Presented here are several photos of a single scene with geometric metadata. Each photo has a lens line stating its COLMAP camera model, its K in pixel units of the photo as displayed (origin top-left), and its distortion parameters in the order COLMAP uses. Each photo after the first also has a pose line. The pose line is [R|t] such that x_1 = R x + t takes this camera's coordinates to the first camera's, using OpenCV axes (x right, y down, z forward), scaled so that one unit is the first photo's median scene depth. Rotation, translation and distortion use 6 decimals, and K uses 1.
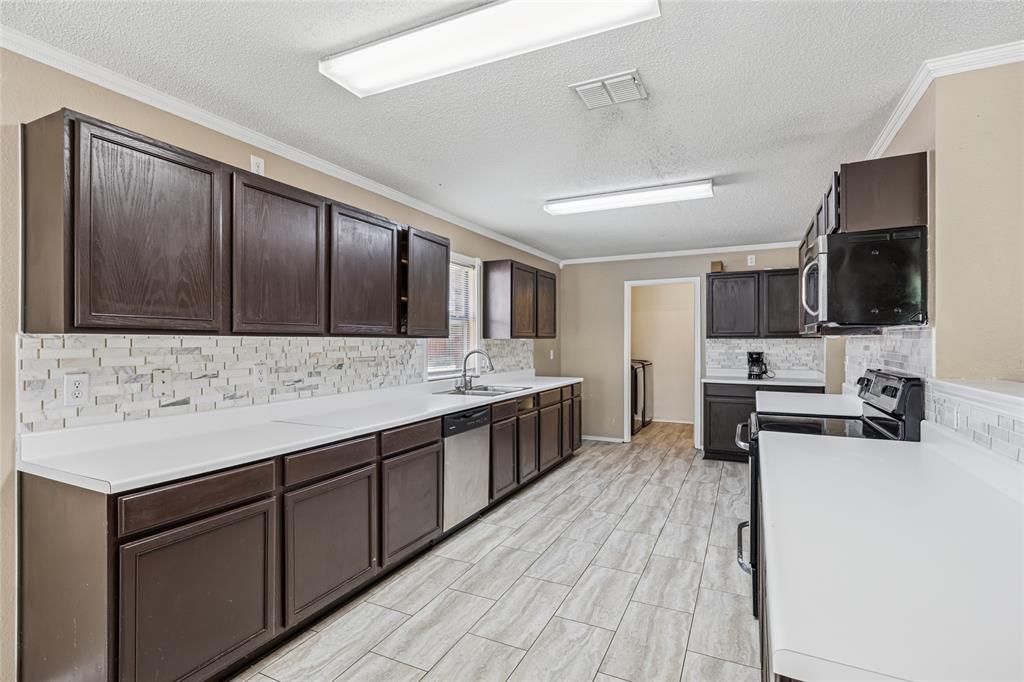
lens RADIAL K [[491.8, 0, 503.4], [0, 491.8, 343.3], [0, 0, 1]] dist [-0.001688, 0.001718]
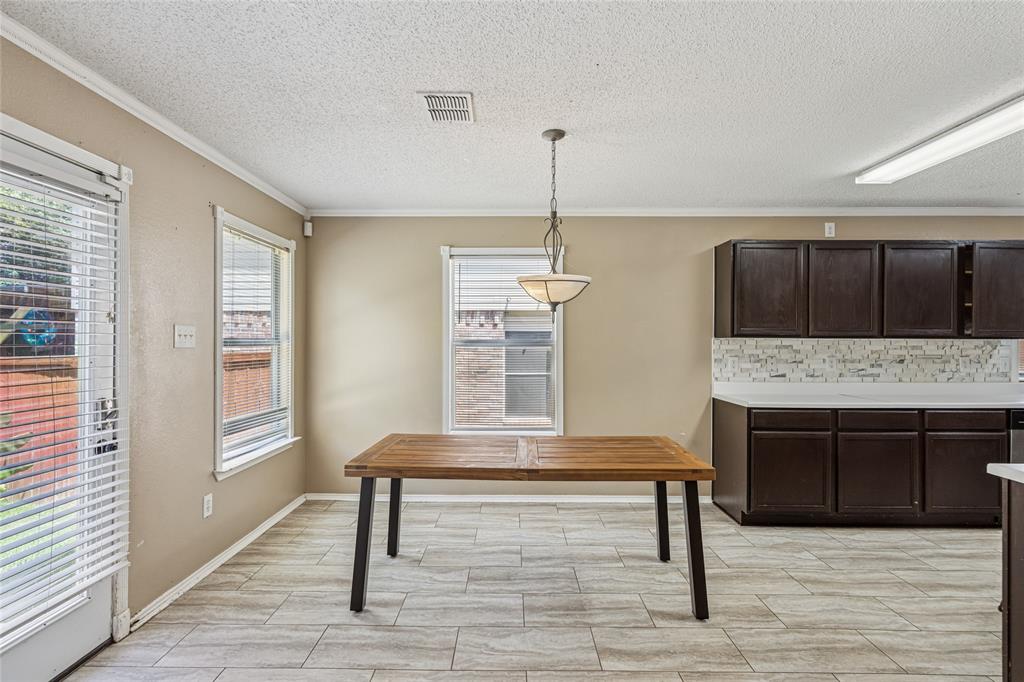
lens RADIAL K [[491.8, 0, 509.3], [0, 491.8, 343.4], [0, 0, 1]] dist [-0.001688, 0.001718]
pose [[0.440352, 0.001545, -0.897824, 0.402761], [-0.006004, 0.999981, -0.001225, 0.008373], [0.897805, 0.005930, 0.440353, -0.529848]]
